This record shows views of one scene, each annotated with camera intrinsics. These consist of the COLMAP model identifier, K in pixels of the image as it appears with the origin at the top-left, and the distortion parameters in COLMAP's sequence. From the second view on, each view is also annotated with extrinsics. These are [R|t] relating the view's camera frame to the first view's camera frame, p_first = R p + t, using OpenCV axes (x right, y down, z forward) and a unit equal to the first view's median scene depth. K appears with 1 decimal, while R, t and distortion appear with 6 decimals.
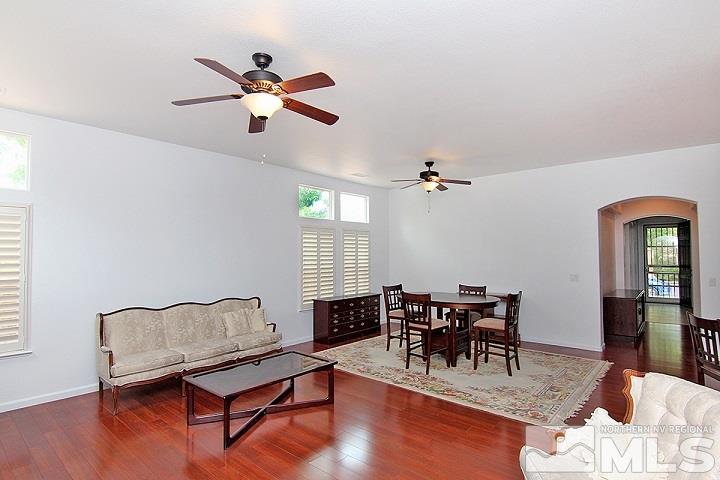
lens RADIAL K [[384.4, 0, 354.6], [0, 384.4, 244.6], [0, 0, 1]] dist [-0.008427, 0.001121]
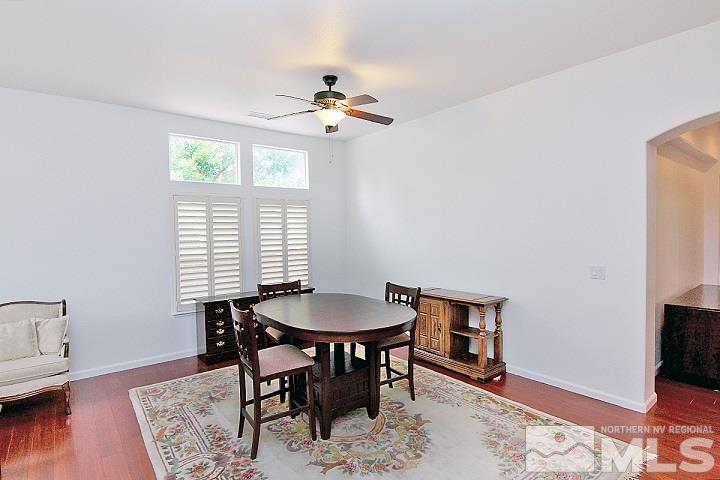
lens RADIAL K [[384.4, 0, 357.6], [0, 384.4, 241.9], [0, 0, 1]] dist [-0.008427, 0.001121]
pose [[0.982285, -0.007377, -0.187250, 0.309586], [0.017412, 0.998495, 0.052003, 0.008996], [0.186585, -0.054342, 0.980935, 0.370884]]
